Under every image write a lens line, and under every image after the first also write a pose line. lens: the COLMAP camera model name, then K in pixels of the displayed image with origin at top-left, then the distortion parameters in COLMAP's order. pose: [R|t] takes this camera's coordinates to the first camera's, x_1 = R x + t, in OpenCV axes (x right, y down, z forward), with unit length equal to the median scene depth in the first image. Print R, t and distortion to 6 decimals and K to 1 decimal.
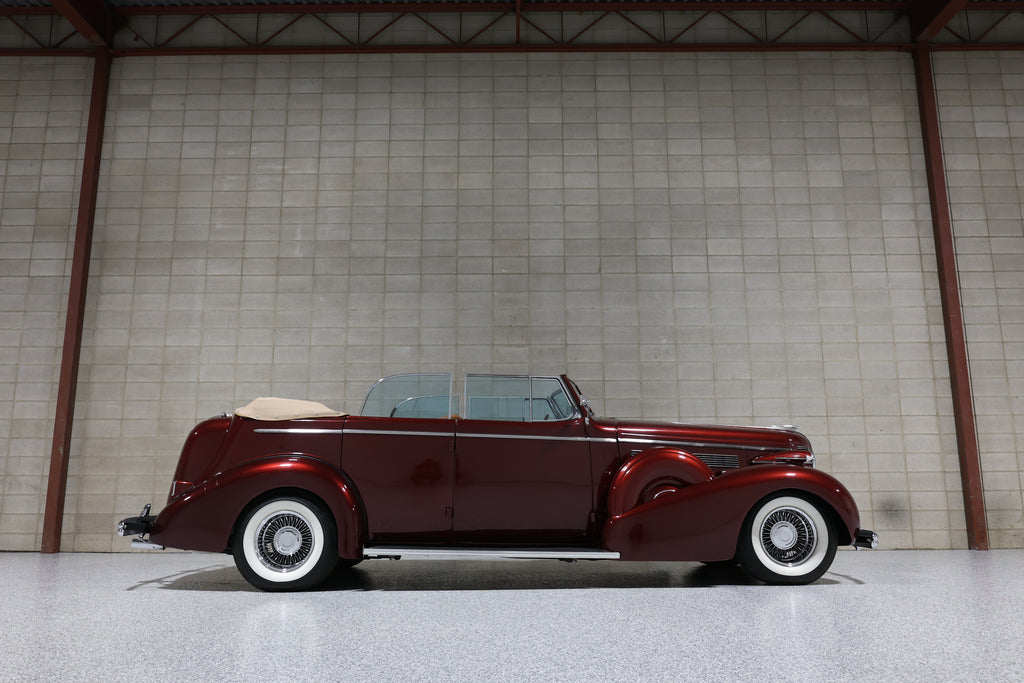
lens RADIAL K [[773.2, 0, 512.0], [0, 773.2, 341.5], [0, 0, 1]] dist [-0.011816, -0.000056]
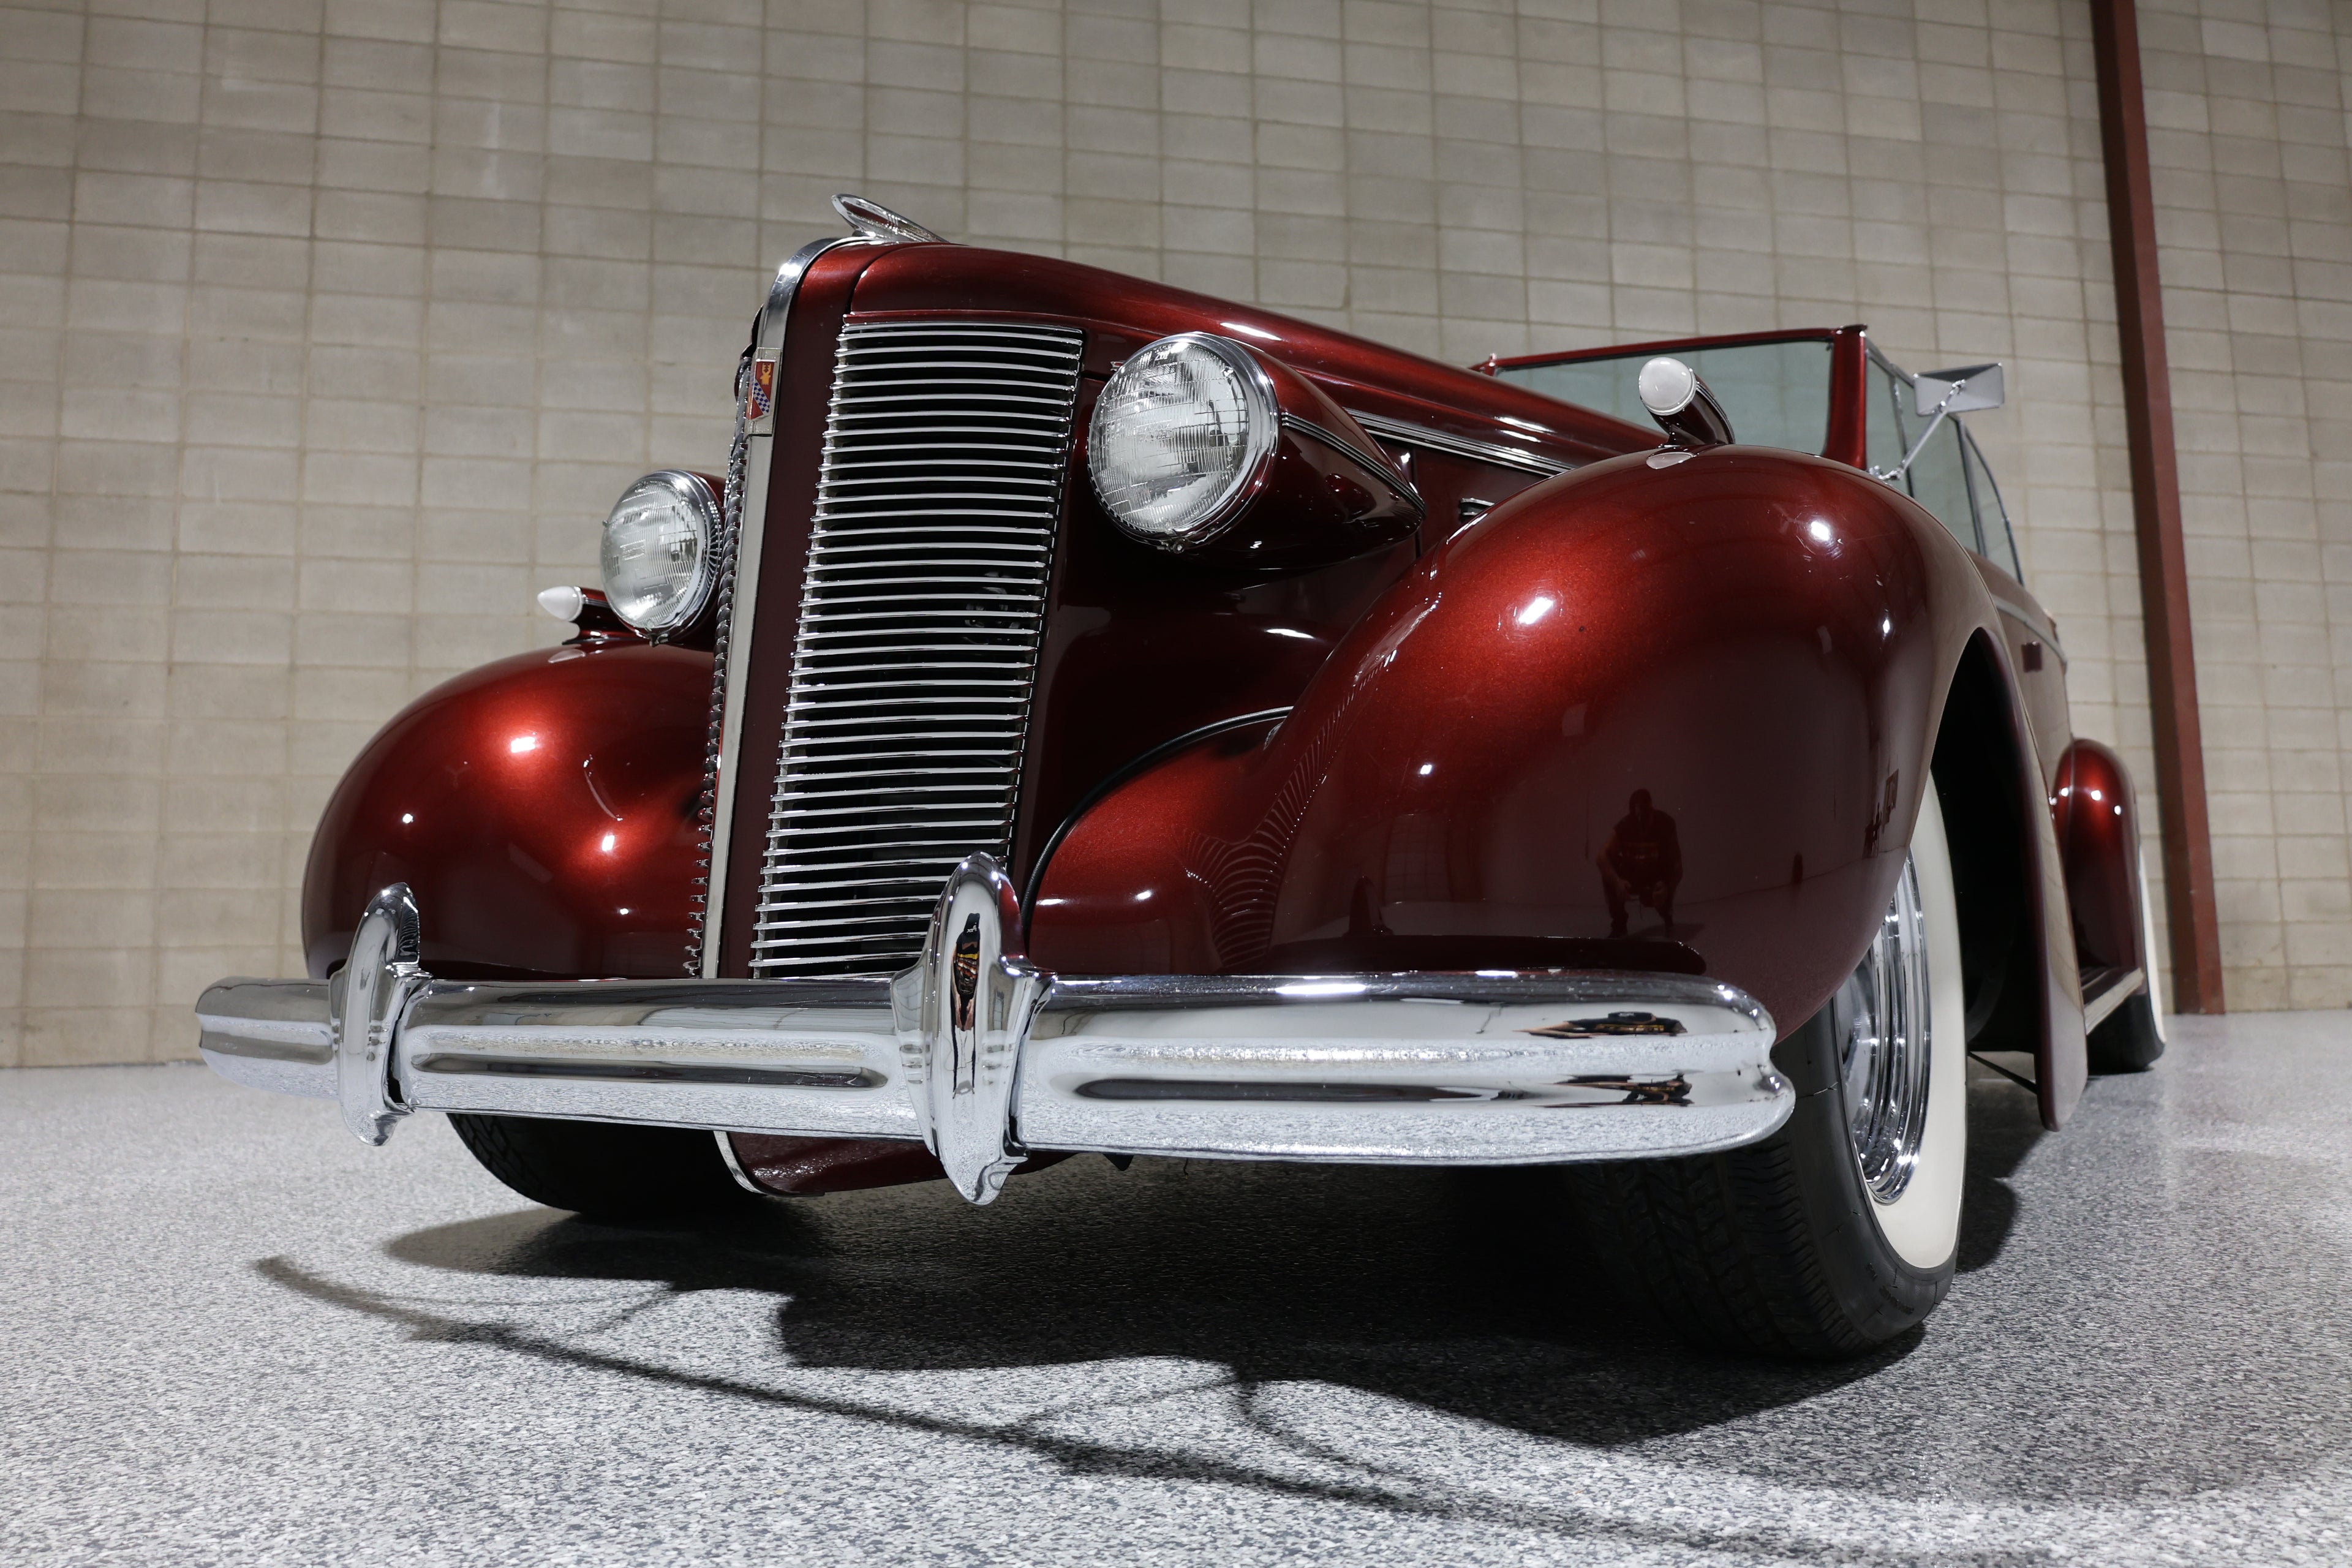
lens RADIAL K [[1637.6, 0, 1171.1], [0, 1637.6, 773.2], [0, 0, 1]] dist [-0.007125, 0.001697]
pose [[0.977916, 0.013715, 0.208546, -0.133577], [-0.029215, 0.997018, 0.071425, 0.082145], [-0.206944, -0.075940, 0.975401, 0.224853]]
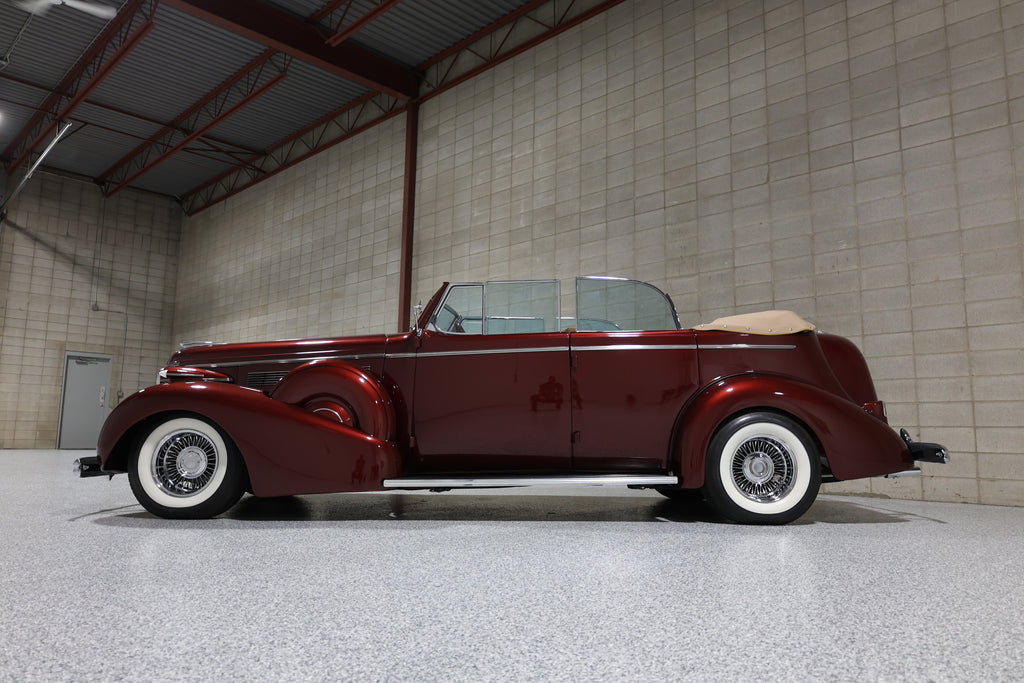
lens RADIAL K [[713.0, 0, 509.9], [0, 713.0, 336.8], [0, 0, 1]] dist [-0.007125, 0.001697]
pose [[0.716420, -0.079914, -0.693077, 0.456553], [0.112561, 0.993643, 0.001782, 0.053764], [0.688529, -0.079290, 0.720861, 0.188449]]
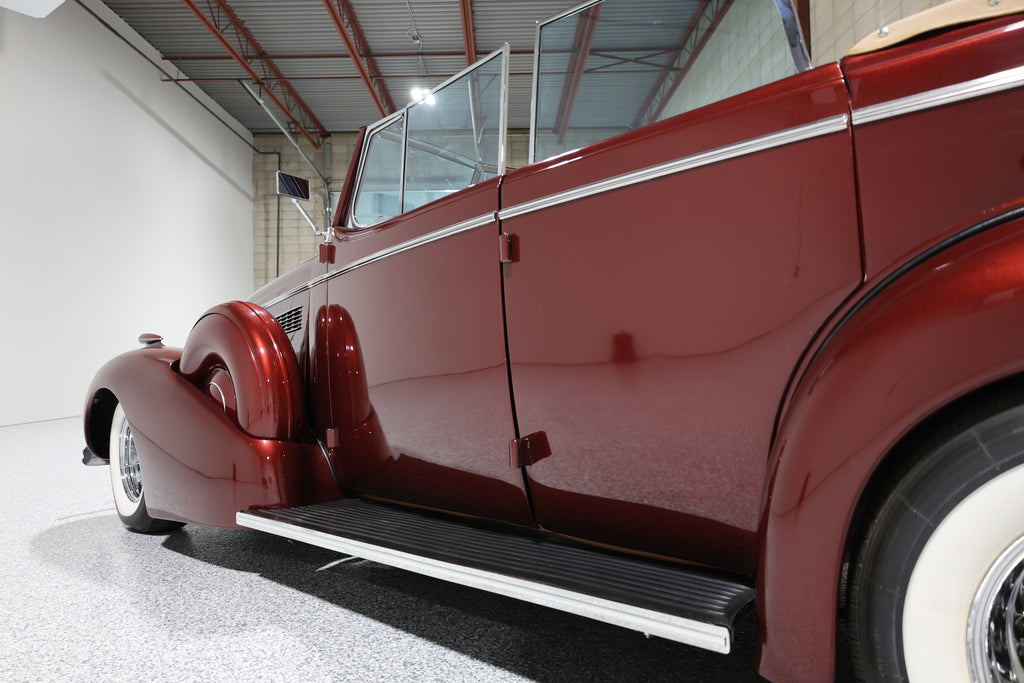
lens RADIAL K [[713.0, 0, 509.9], [0, 713.0, 336.8], [0, 0, 1]] dist [-0.007125, 0.001697]
pose [[0.014830, -0.029770, -0.999447, 0.330453], [0.209316, 0.977502, -0.026010, 0.102983], [0.977736, -0.208815, 0.020728, 0.559292]]
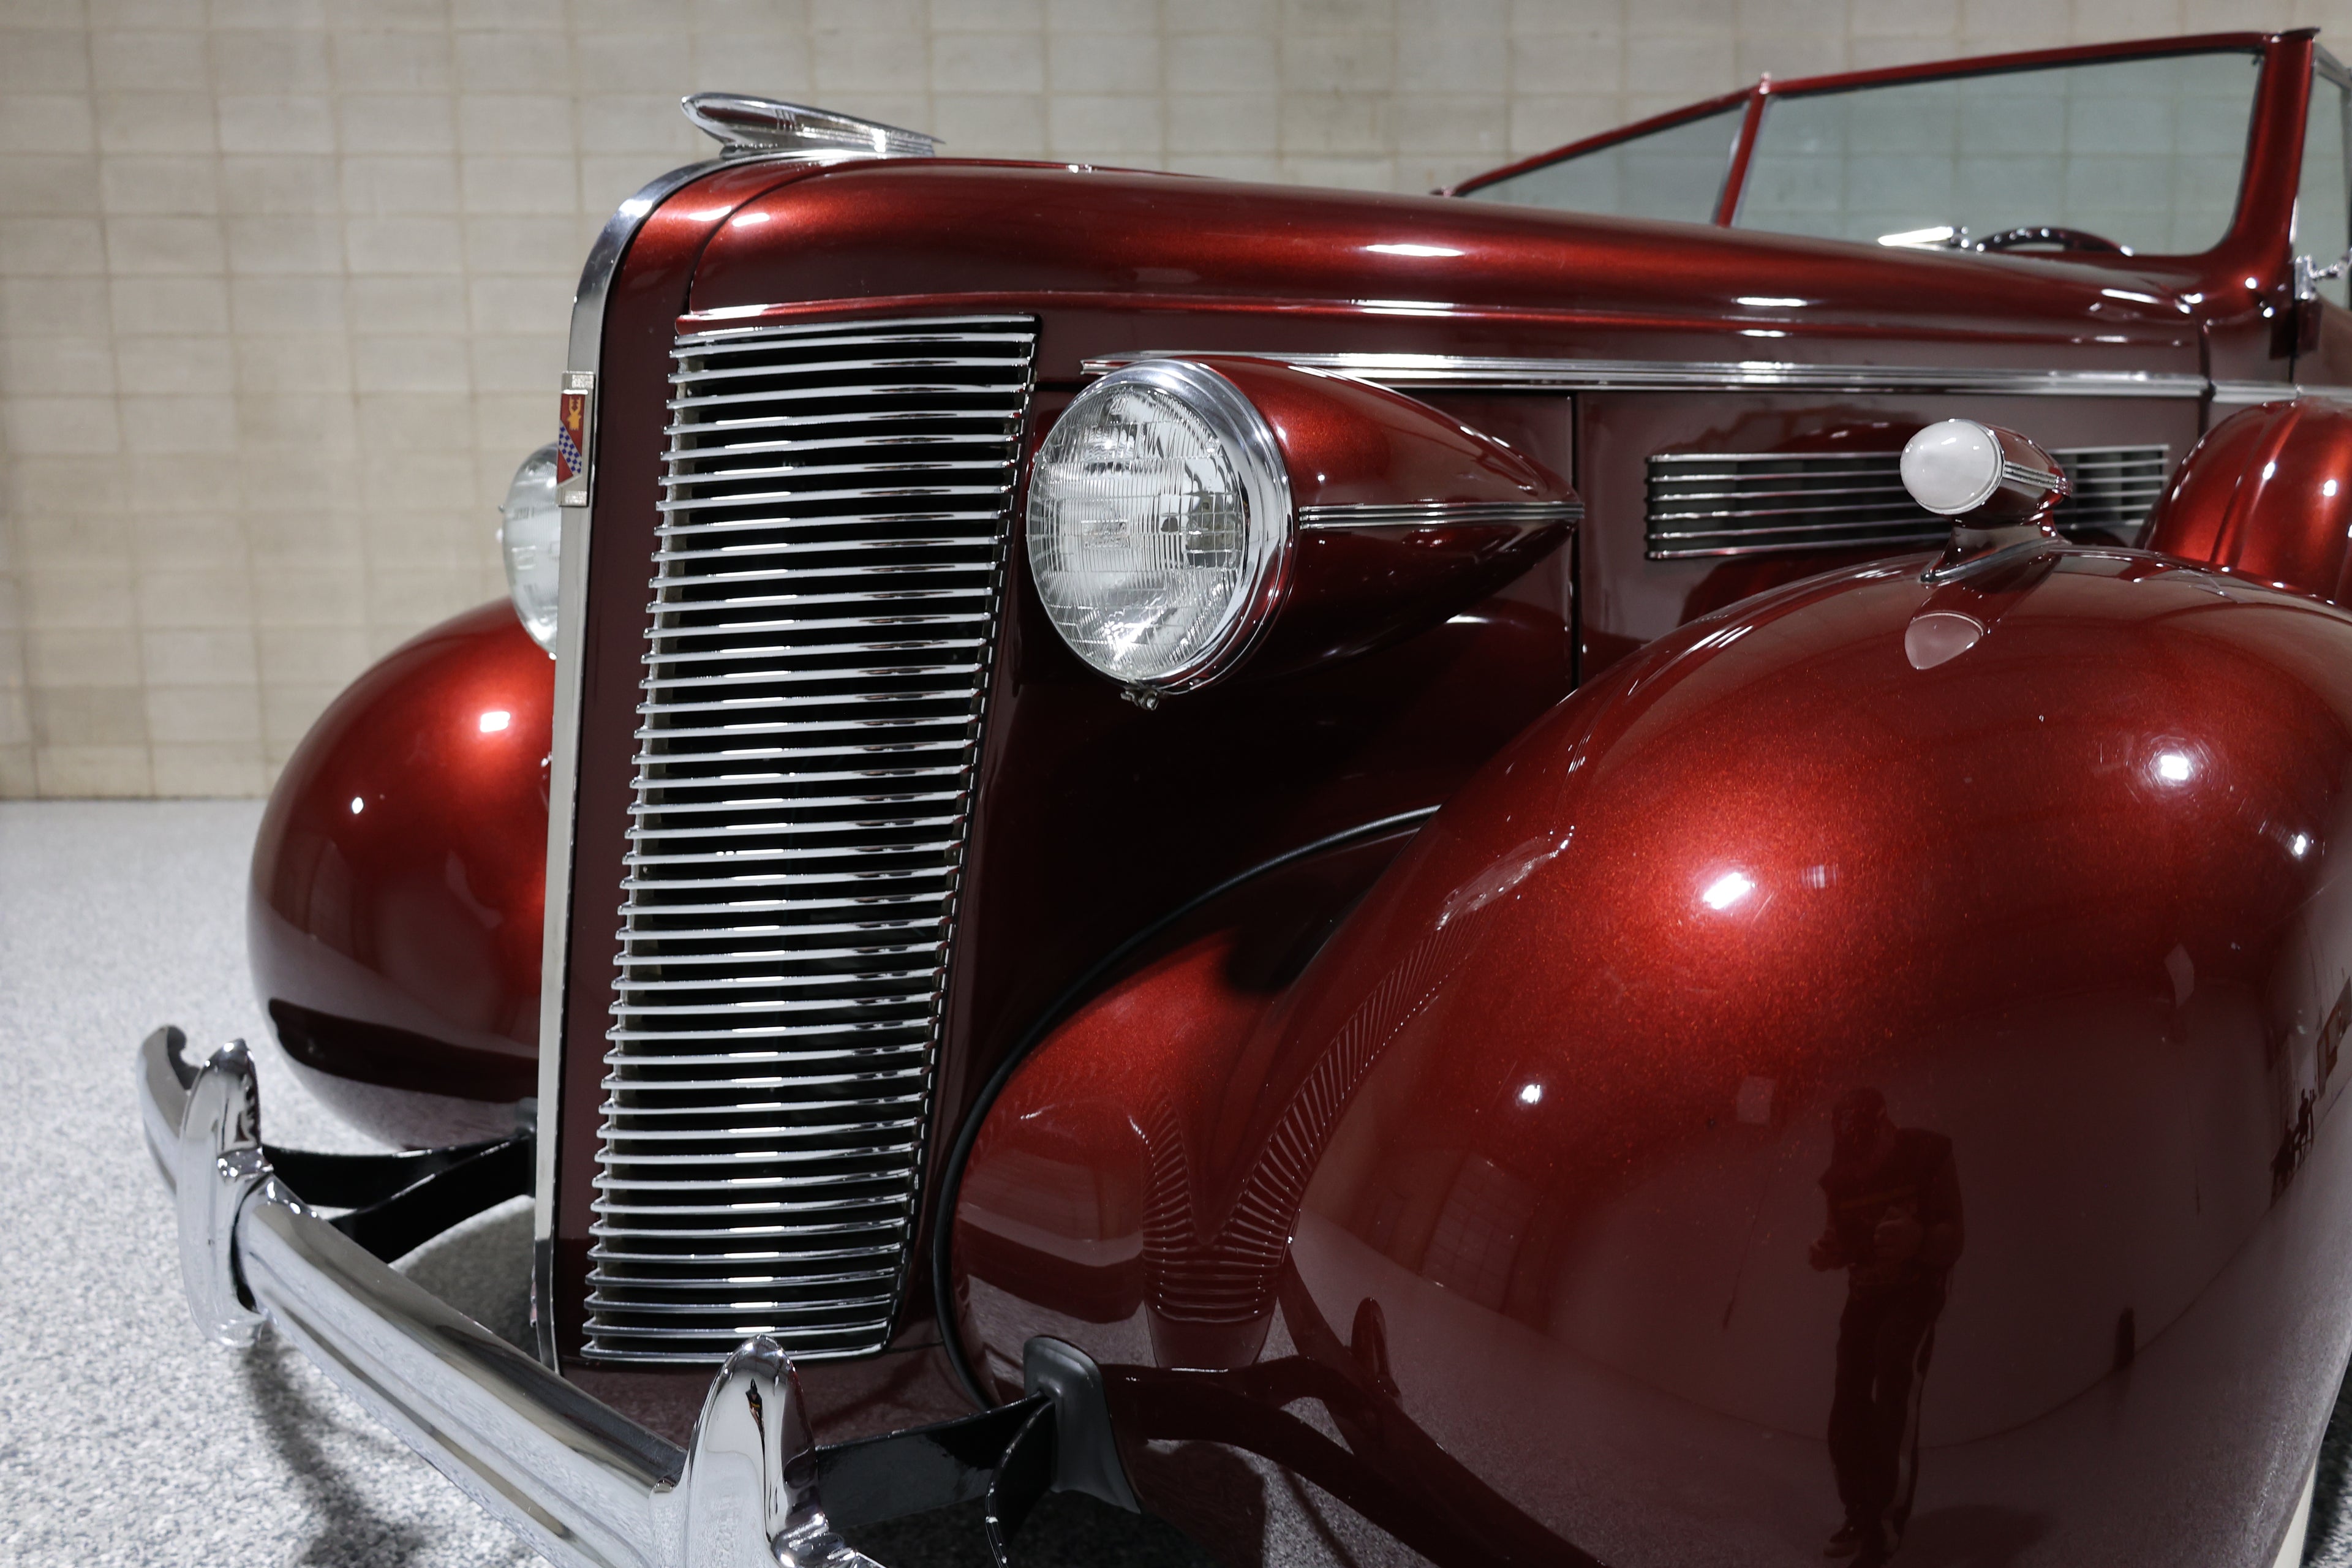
lens RADIAL K [[1637.6, 0, 1171.1], [0, 1637.6, 773.2], [0, 0, 1]] dist [-0.007125, 0.001697]
pose [[0.998845, -0.011441, 0.046676, -0.101953], [-0.003280, 0.952756, 0.303720, 0.041852], [-0.047946, -0.303522, 0.951617, 0.282309]]
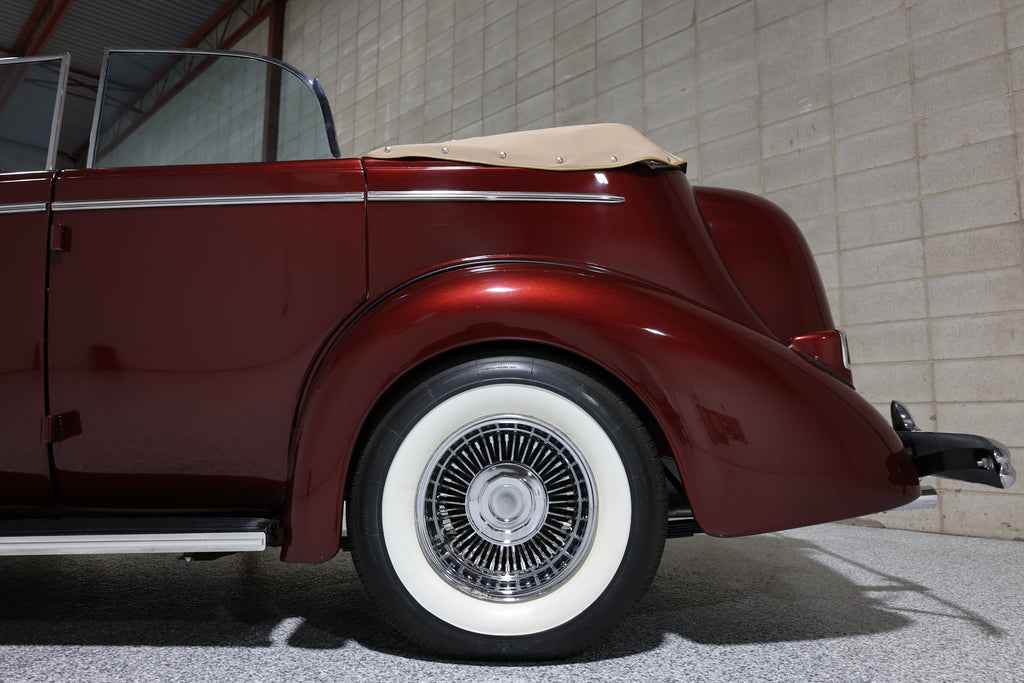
lens RADIAL K [[713.0, 0, 509.9], [0, 713.0, 336.8], [0, 0, 1]] dist [-0.007125, 0.001697]
pose [[0.702952, -0.078074, -0.706940, 0.371313], [0.124313, 0.992144, 0.014039, 0.115436], [0.700290, -0.097750, 0.707135, 0.513744]]
